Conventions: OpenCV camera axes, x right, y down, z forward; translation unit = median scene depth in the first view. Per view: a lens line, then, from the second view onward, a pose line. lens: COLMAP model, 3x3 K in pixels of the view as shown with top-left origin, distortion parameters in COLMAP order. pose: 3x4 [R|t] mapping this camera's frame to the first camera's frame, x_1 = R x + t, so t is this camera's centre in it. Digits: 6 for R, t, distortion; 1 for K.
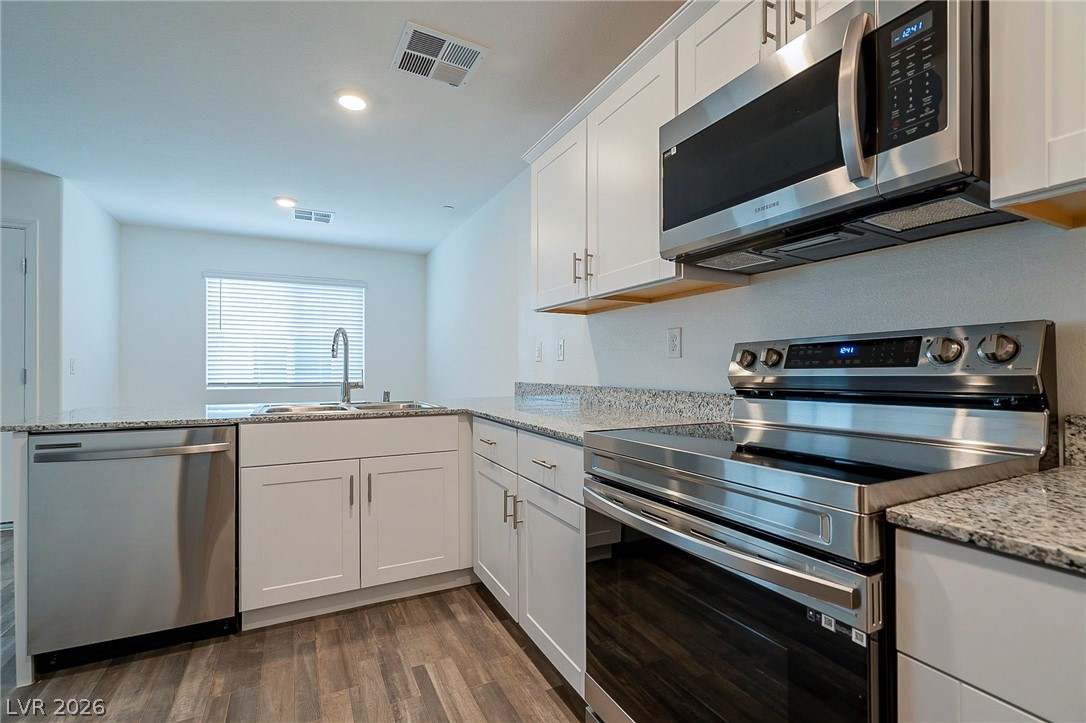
lens RADIAL K [[489.6, 0, 537.6], [0, 489.6, 367.7], [0, 0, 1]] dist [0.000077, 0.000693]
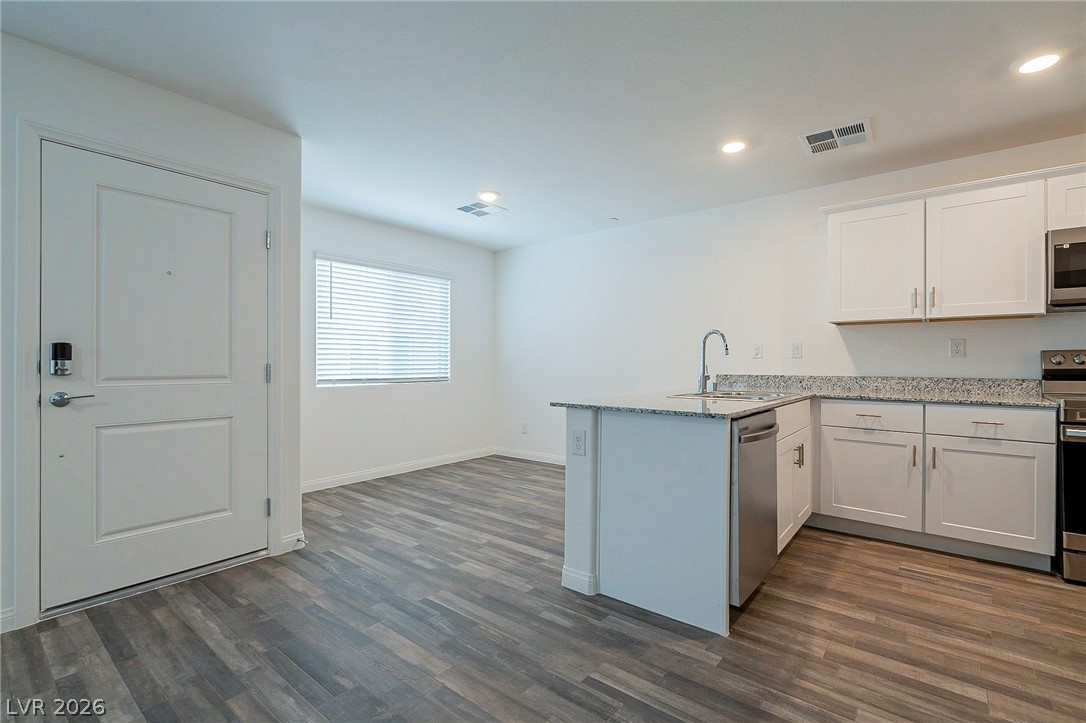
lens RADIAL K [[489.6, 0, 543.3], [0, 489.6, 361.5], [0, 0, 1]] dist [0.000077, 0.000693]
pose [[0.912064, 0.000603, 0.410047, -1.642077], [-0.001127, 0.999999, 0.001037, -0.007247], [-0.410046, -0.001408, 0.912064, 0.093977]]
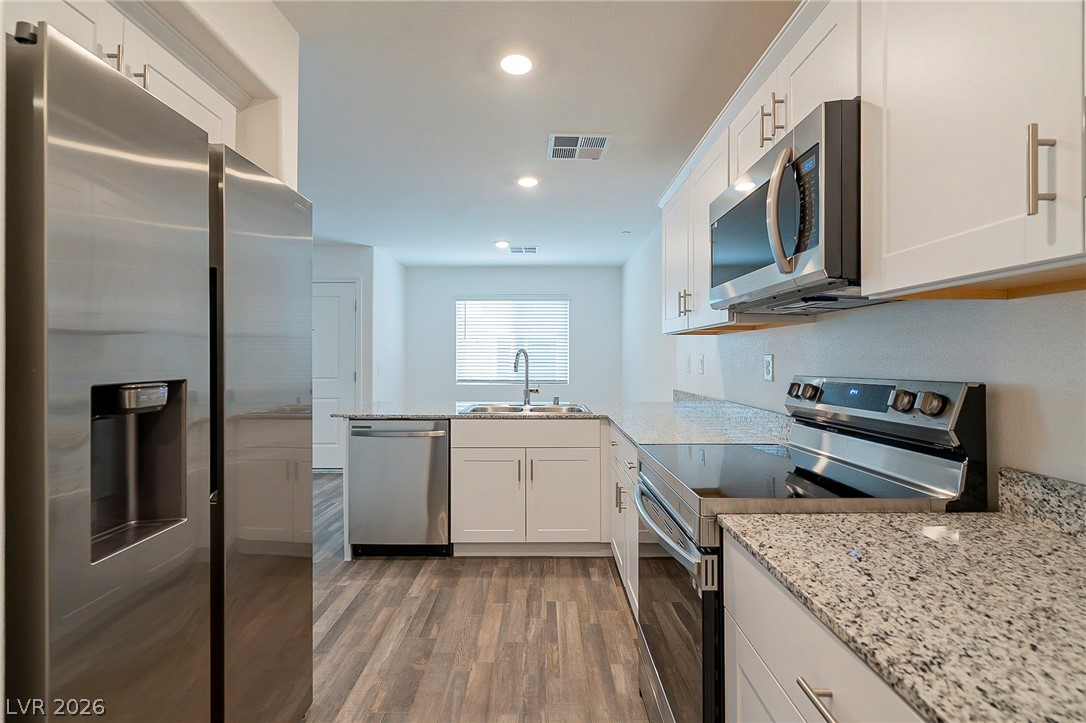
lens RADIAL K [[489.6, 0, 539.1], [0, 489.6, 356.5], [0, 0, 1]] dist [0.000077, 0.000693]
pose [[0.892986, -0.000637, -0.450084, 0.318110], [0.000359, 1.000000, -0.000703, -0.077042], [0.450085, 0.000466, 0.892986, -0.233480]]
